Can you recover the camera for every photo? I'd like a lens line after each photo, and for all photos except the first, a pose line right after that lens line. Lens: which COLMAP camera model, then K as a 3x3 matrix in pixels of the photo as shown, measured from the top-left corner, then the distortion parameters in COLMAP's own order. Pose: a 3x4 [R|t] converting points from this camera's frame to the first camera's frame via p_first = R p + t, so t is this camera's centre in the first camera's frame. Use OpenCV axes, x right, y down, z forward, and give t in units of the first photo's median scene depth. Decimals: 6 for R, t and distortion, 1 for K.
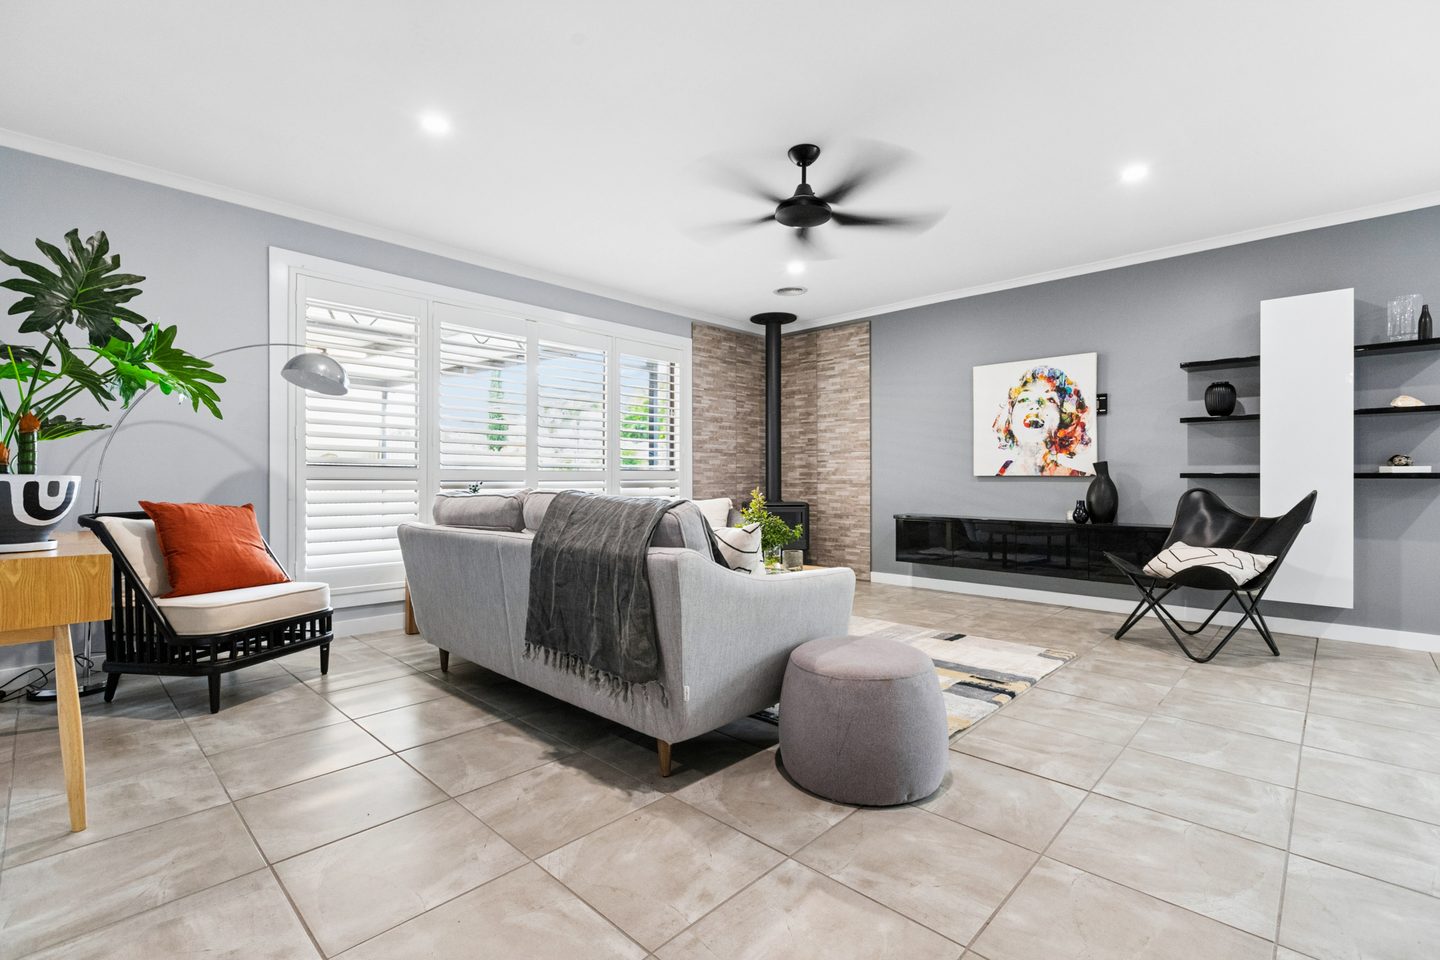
lens RADIAL K [[644.9, 0, 724.4], [0, 644.9, 484.6], [0, 0, 1]] dist [0.001538, 0.000176]
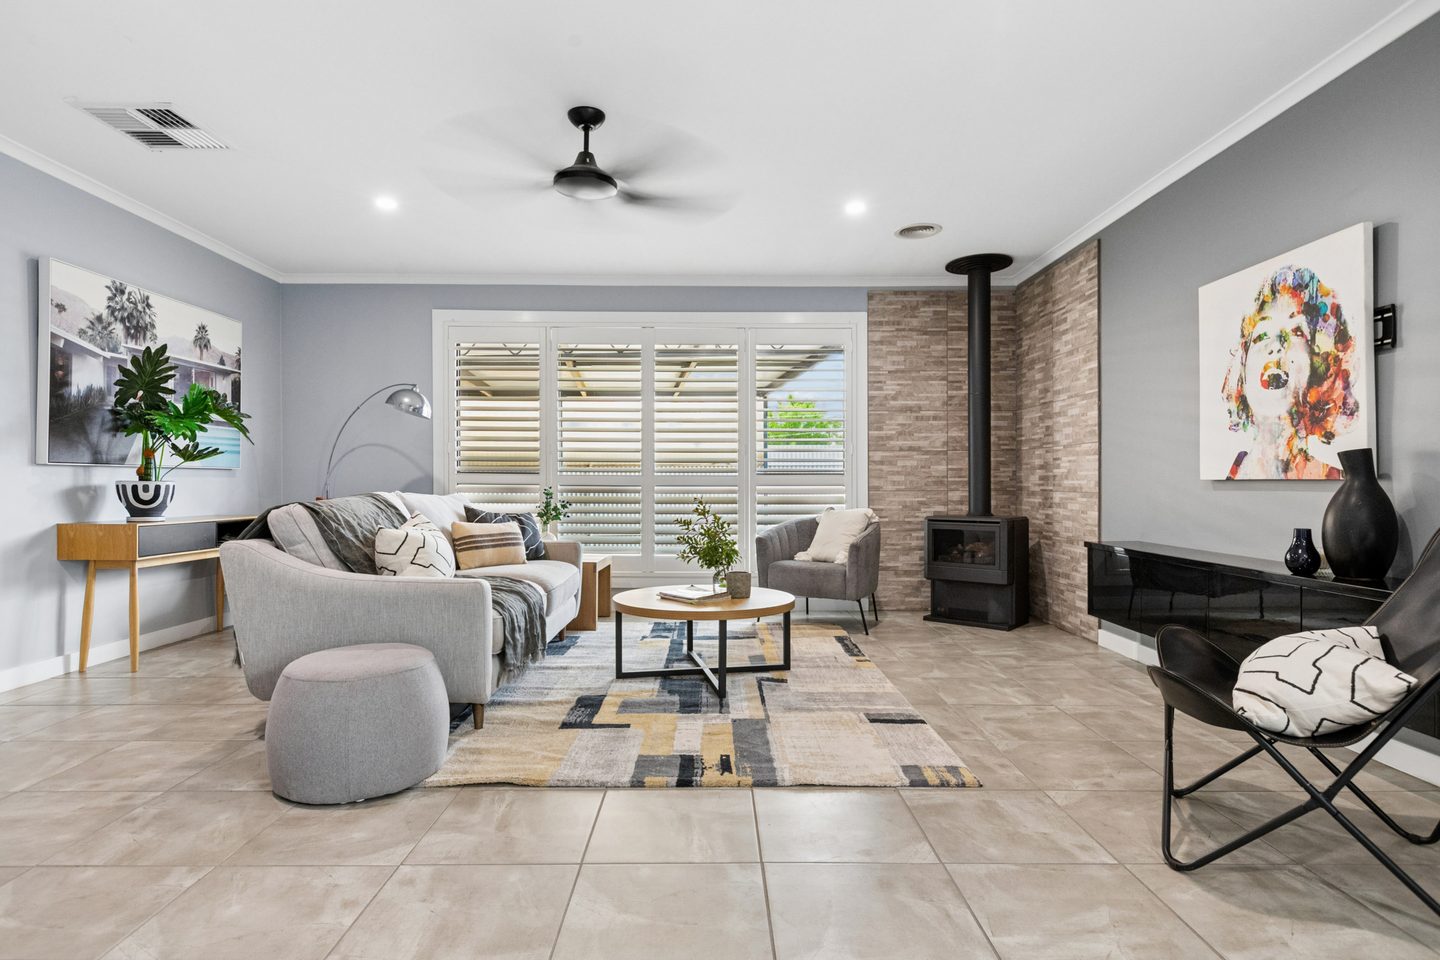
lens RADIAL K [[751.1, 0, 719.6], [0, 751.1, 500.5], [0, 0, 1]] dist [-0.001601, 0.000852]
pose [[0.695242, 0.017008, -0.718574, 0.604996], [-0.008265, 0.999843, 0.015669, -0.002364], [0.718728, -0.004955, 0.695274, 0.250038]]
